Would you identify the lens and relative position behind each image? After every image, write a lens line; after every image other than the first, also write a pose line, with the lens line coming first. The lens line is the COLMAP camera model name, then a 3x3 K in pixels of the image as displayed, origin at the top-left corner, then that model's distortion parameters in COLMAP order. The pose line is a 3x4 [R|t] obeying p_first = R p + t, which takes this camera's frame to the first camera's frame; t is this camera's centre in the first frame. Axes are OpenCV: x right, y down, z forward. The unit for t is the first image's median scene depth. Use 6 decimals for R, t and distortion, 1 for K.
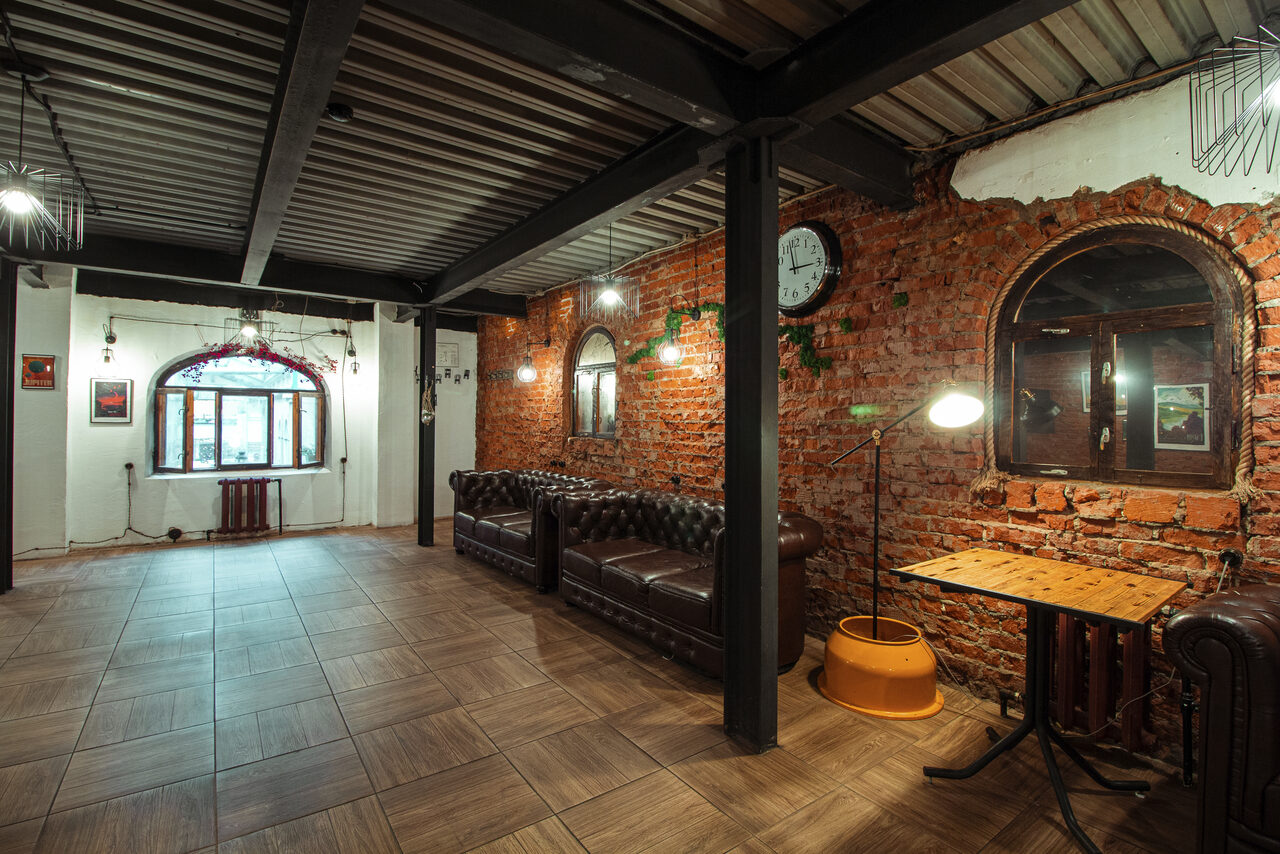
lens RADIAL K [[588.1, 0, 652.5], [0, 588.1, 415.8], [0, 0, 1]] dist [-0.011041, -0.006529]
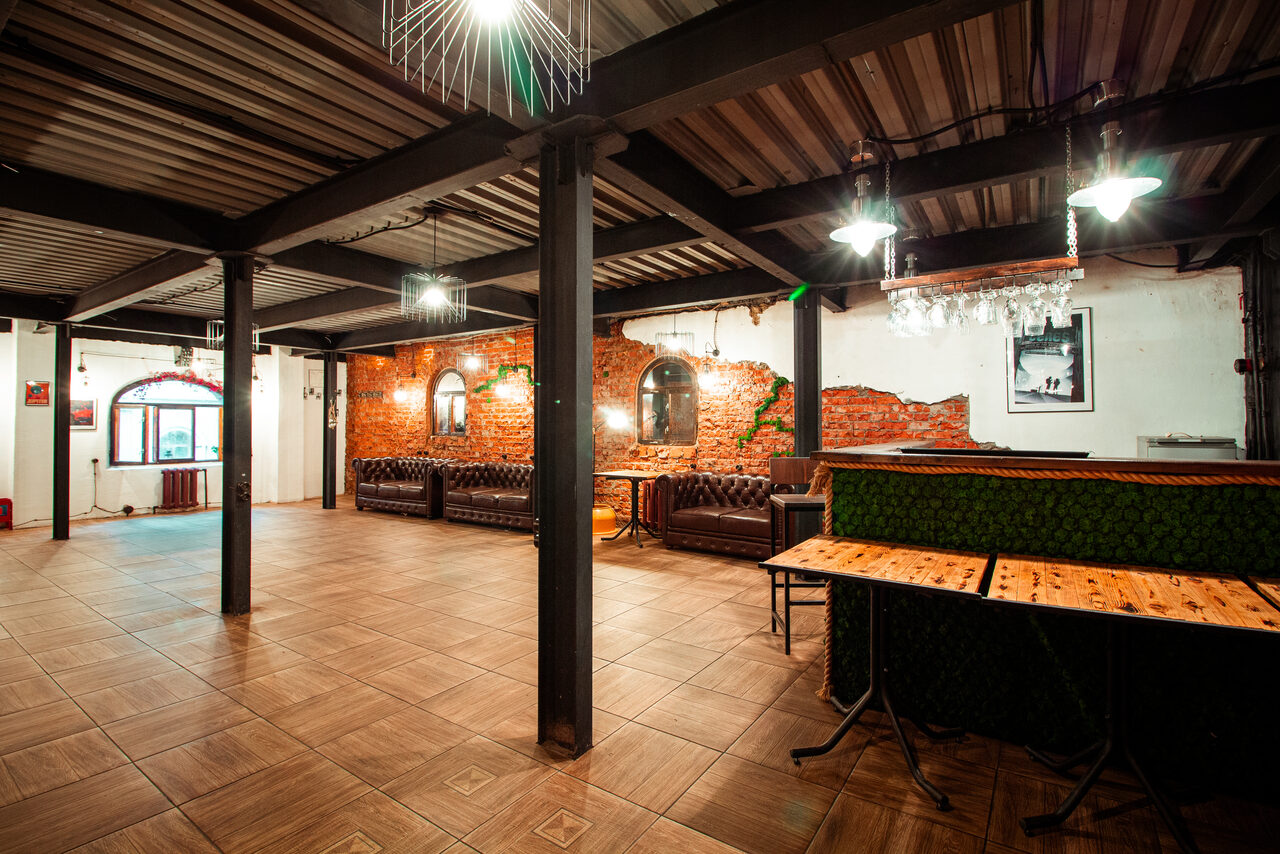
lens RADIAL K [[586.9, 0, 648.4], [0, 586.9, 416.6], [0, 0, 1]] dist [-0.004424, -0.009774]
pose [[0.943704, -0.002684, 0.330779, -0.115016], [0.004602, 0.999977, -0.005018, -0.005543], [-0.330758, 0.006258, 0.943695, -0.726873]]
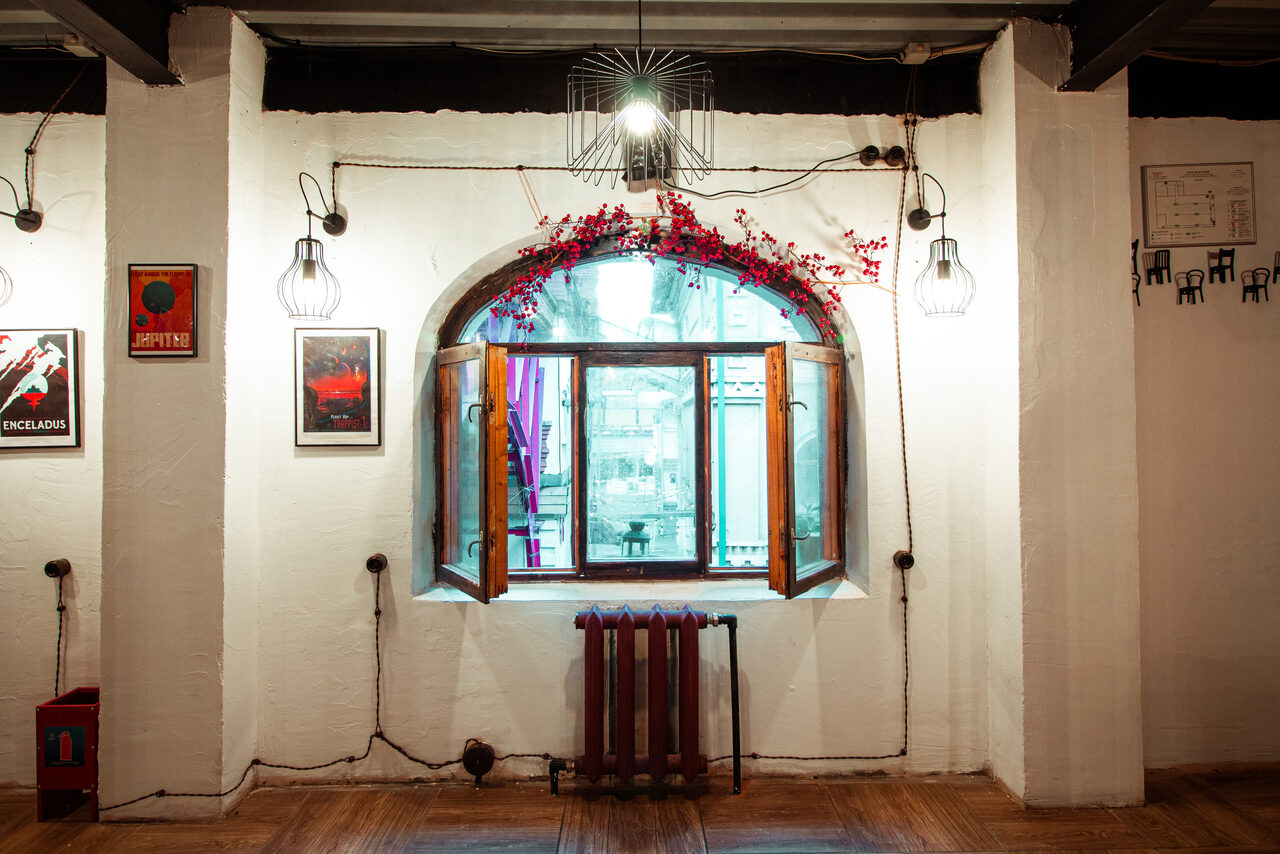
lens RADIAL K [[655.1, 0, 650.7], [0, 655.1, 419.1], [0, 0, 1]] dist [-0.003276, 0.000349]
pose [[0.807308, -0.020417, -0.589777, -0.510085], [0.015729, 0.999791, -0.013081, 0.002930], [0.589921, 0.001284, 0.807460, 0.758635]]
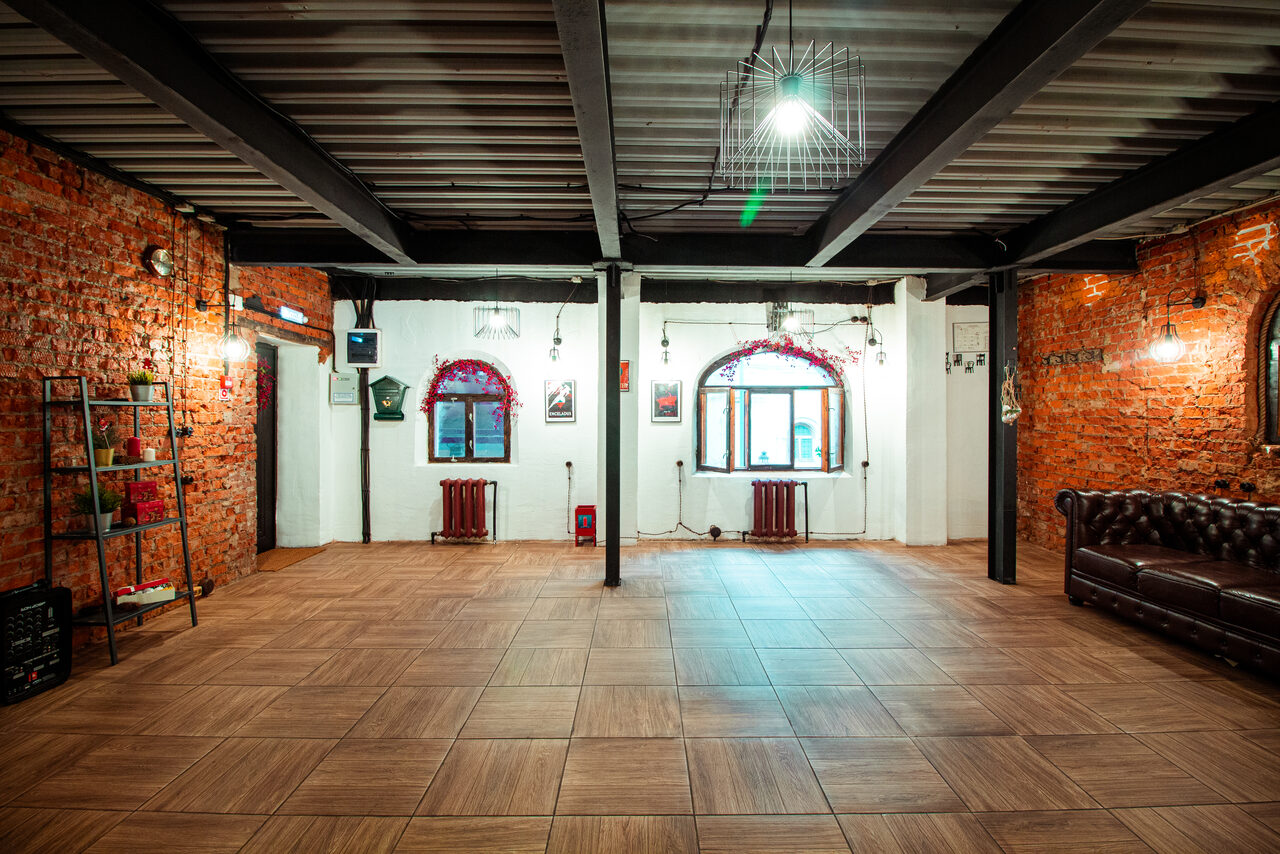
lens RADIAL K [[586.9, 0, 650.4], [0, 586.9, 416.3], [0, 0, 1]] dist [-0.004424, -0.009774]
pose [[0.809029, -0.004950, -0.587748, -0.321688], [0.008704, 0.999956, 0.003559, -0.002526], [0.587705, -0.007995, 0.809036, 0.115805]]
